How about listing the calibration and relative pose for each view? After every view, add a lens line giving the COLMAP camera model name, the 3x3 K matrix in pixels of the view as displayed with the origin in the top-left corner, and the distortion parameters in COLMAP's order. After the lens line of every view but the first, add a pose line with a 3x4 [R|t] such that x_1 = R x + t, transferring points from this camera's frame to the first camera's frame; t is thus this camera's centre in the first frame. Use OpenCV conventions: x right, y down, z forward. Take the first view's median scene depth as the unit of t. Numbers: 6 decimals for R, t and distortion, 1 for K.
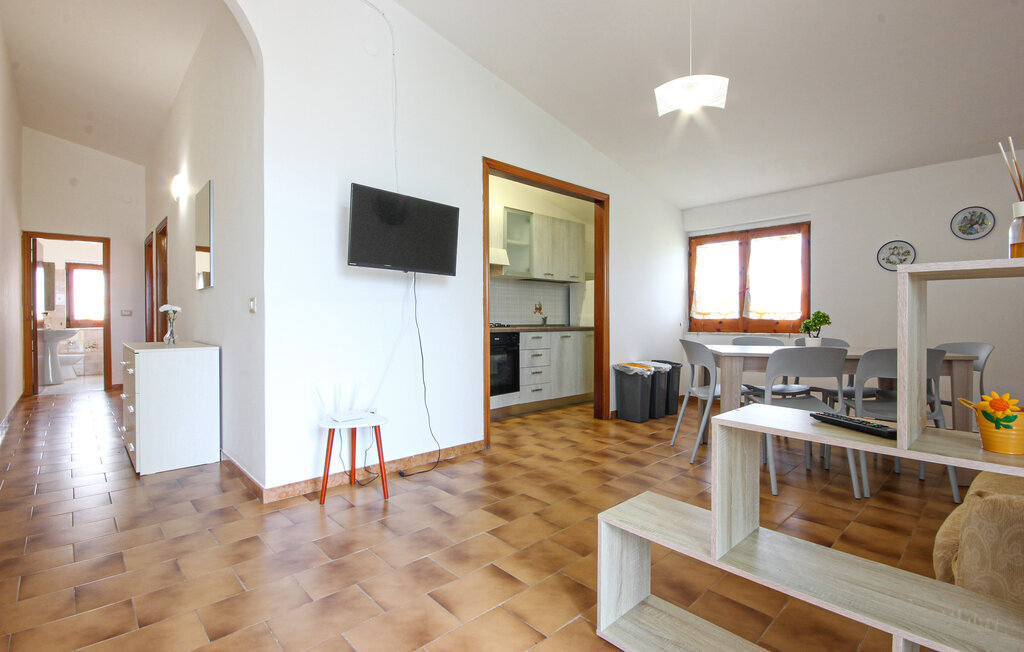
lens RADIAL K [[475.4, 0, 505.1], [0, 475.4, 320.3], [0, 0, 1]] dist [-0.002734, -0.003272]
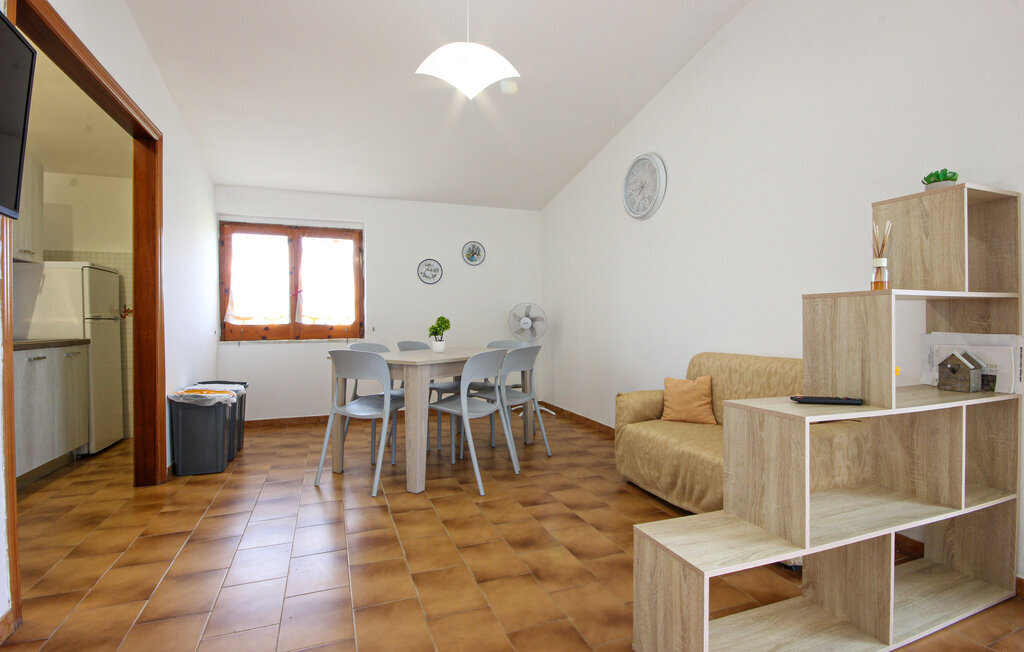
lens RADIAL K [[475.4, 0, 517.7], [0, 475.4, 322.4], [0, 0, 1]] dist [-0.002734, -0.003272]
pose [[0.360082, -0.003680, 0.932913, -0.196435], [0.008245, 0.999966, 0.000762, -0.003971], [-0.932884, 0.007418, 0.360100, 0.300363]]
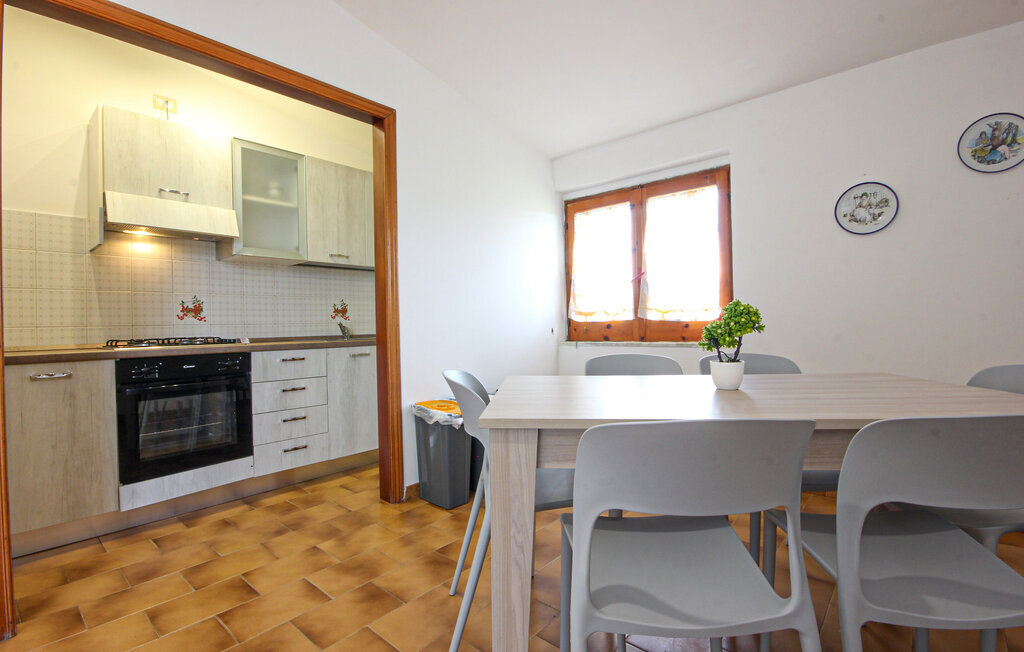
lens RADIAL K [[475.4, 0, 506.0], [0, 475.4, 317.2], [0, 0, 1]] dist [-0.002734, -0.003272]
pose [[0.994889, -0.019771, 0.099017, 0.271349], [0.021382, 0.999655, -0.015235, -0.001341], [-0.098681, 0.017275, 0.994969, 0.391197]]
